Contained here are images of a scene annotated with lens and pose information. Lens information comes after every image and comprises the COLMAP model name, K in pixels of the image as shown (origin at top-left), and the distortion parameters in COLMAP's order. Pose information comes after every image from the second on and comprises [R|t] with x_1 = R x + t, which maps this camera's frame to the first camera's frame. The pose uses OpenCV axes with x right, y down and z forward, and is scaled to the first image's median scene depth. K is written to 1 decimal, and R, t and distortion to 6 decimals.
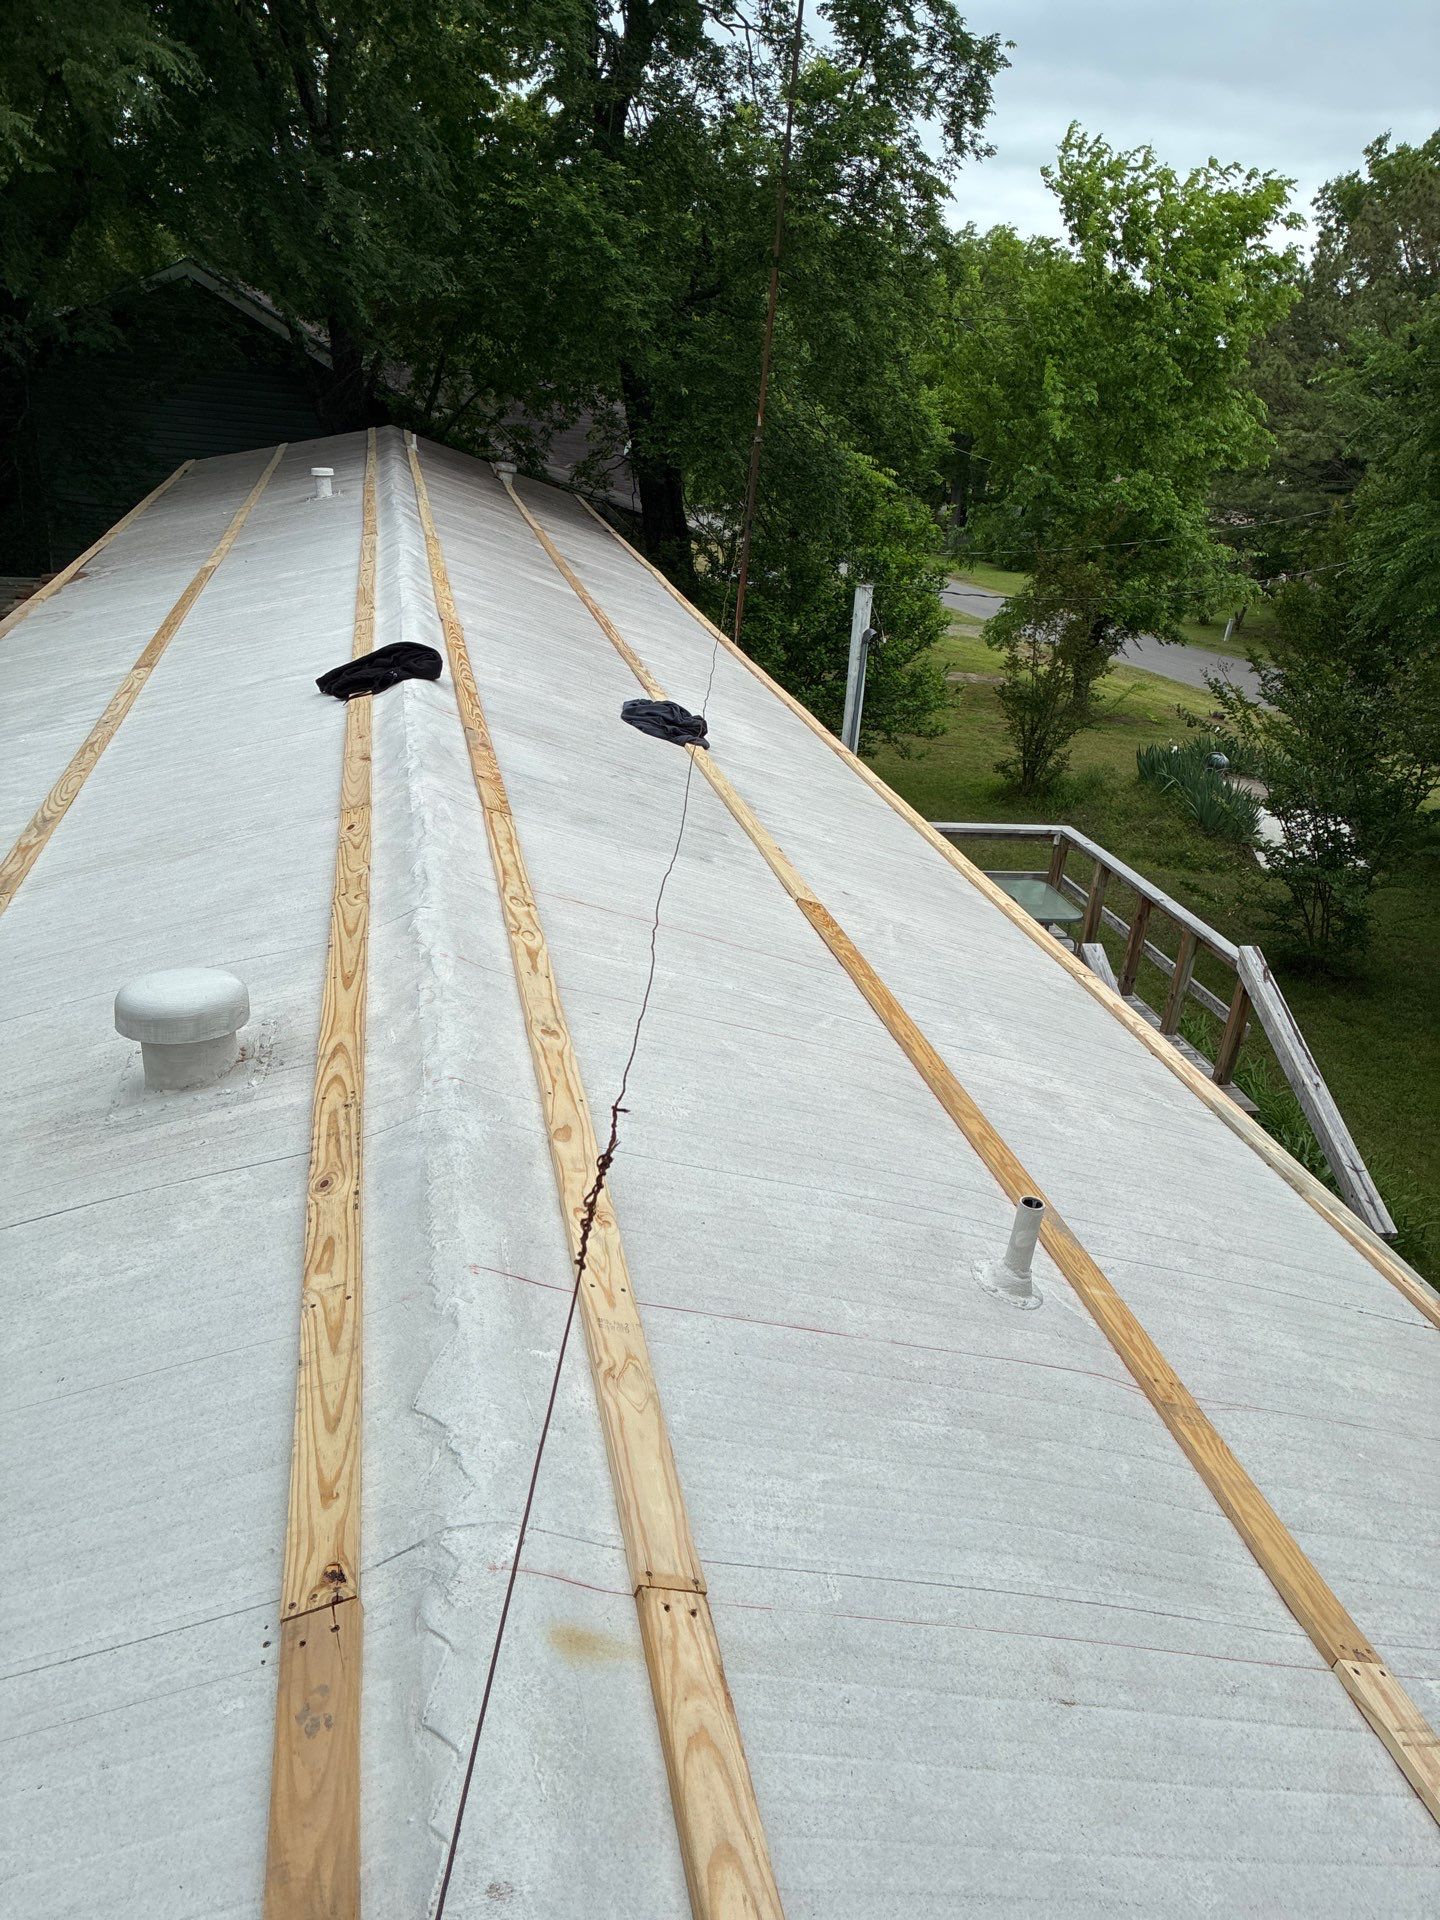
lens RADIAL K [[1374.7, 0, 713.9], [0, 1374.7, 978.9], [0, 0, 1]] dist [0.021038, -0.010272]
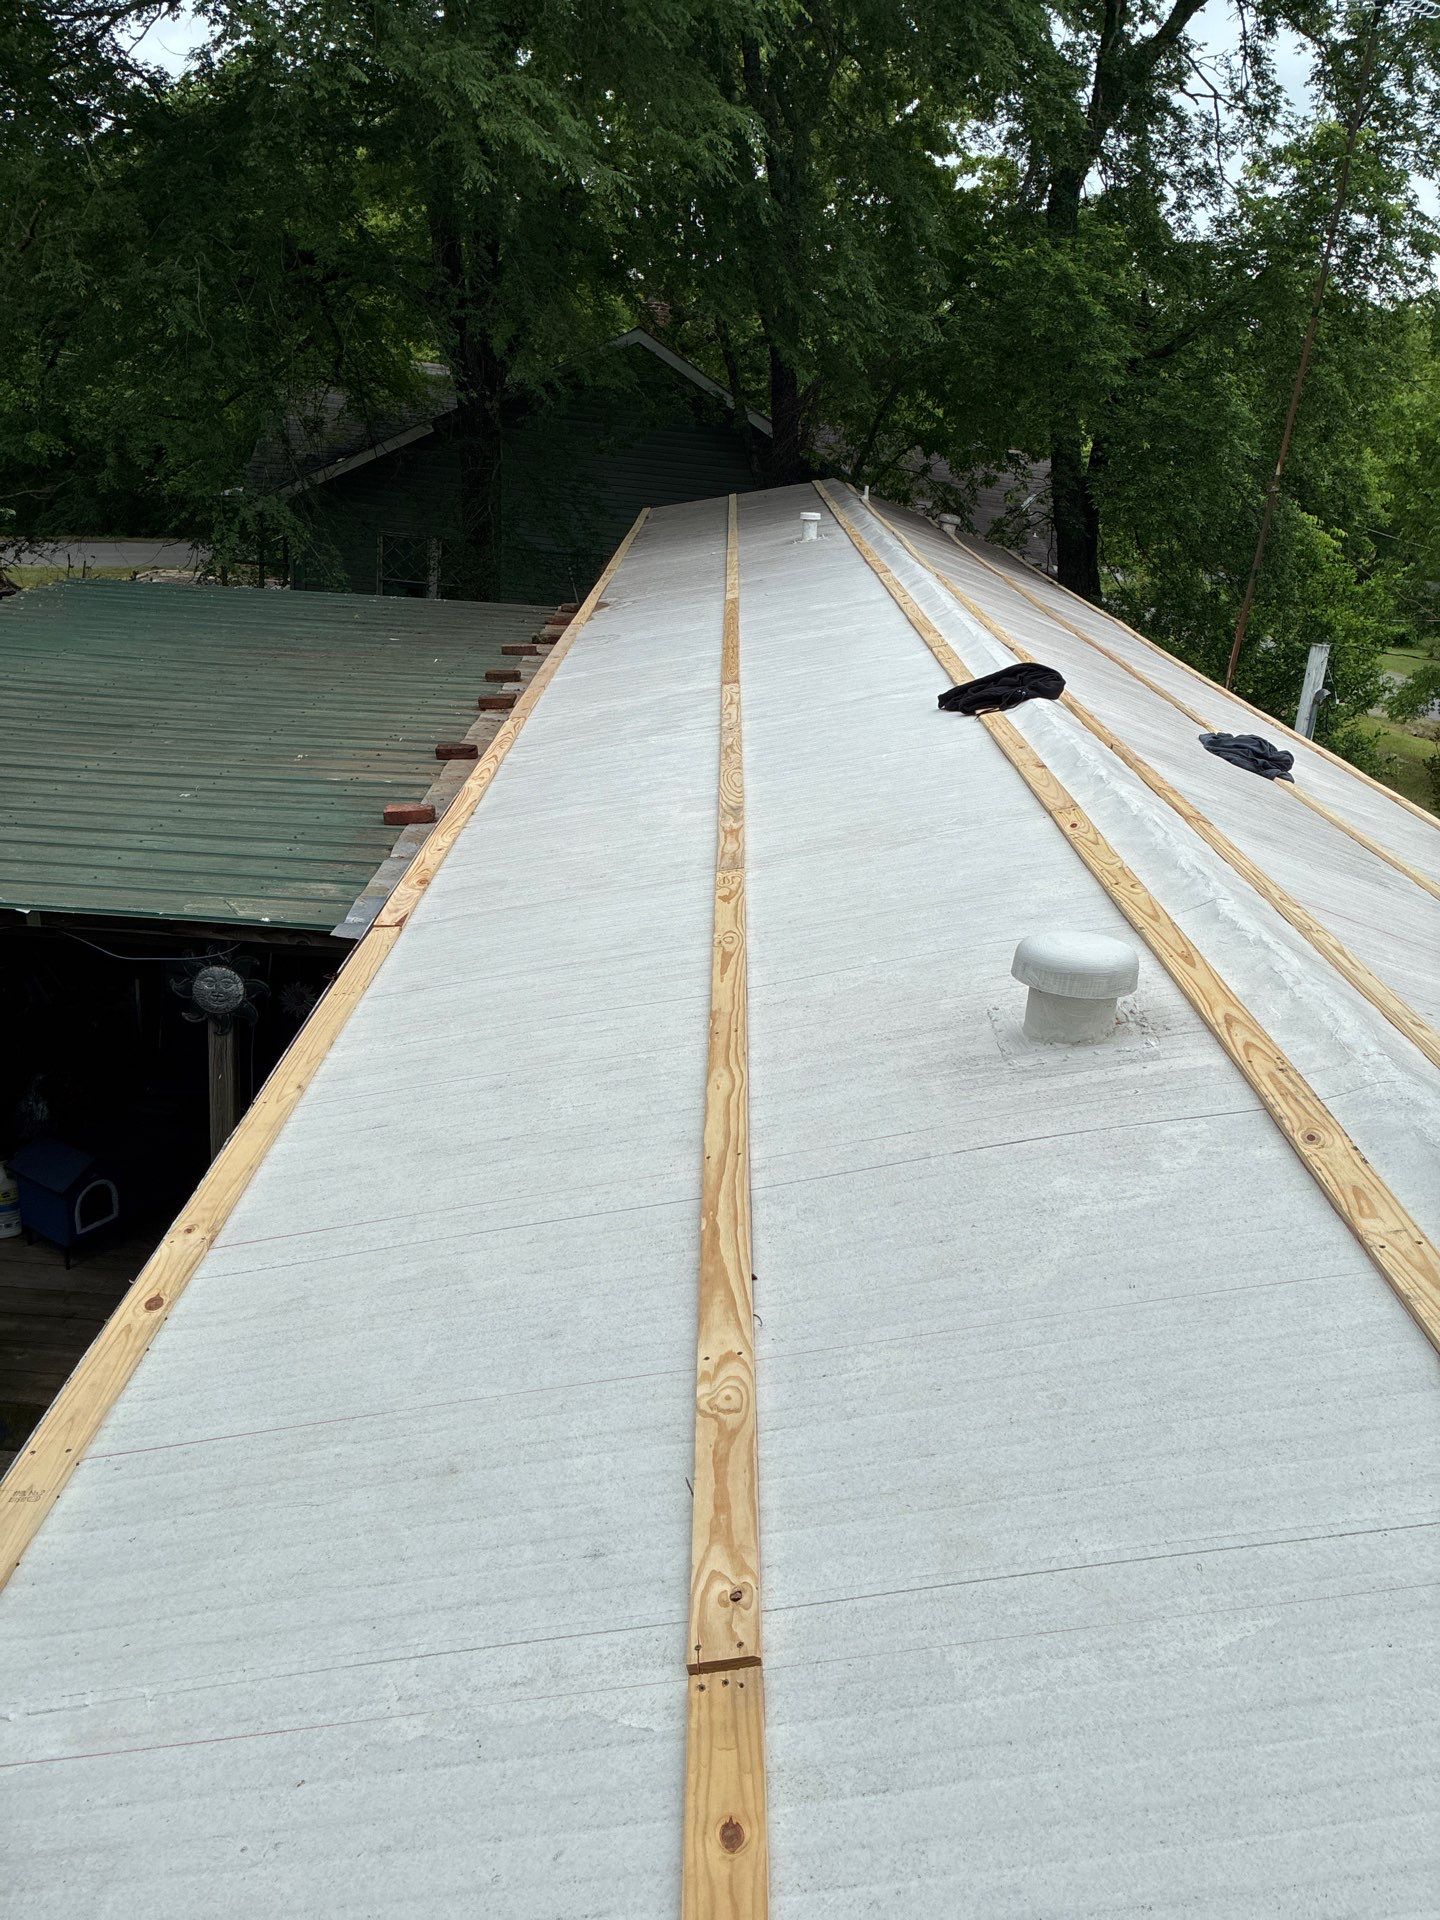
lens RADIAL K [[1393.3, 0, 720.0], [0, 1393.3, 960.0], [0, 0, 1]] dist [0.052633, -0.073793]
pose [[0.979901, 0.077852, -0.183667, -0.217689], [-0.088982, 0.994614, -0.053144, 0.046040], [0.178540, 0.068419, 0.981551, -0.042237]]
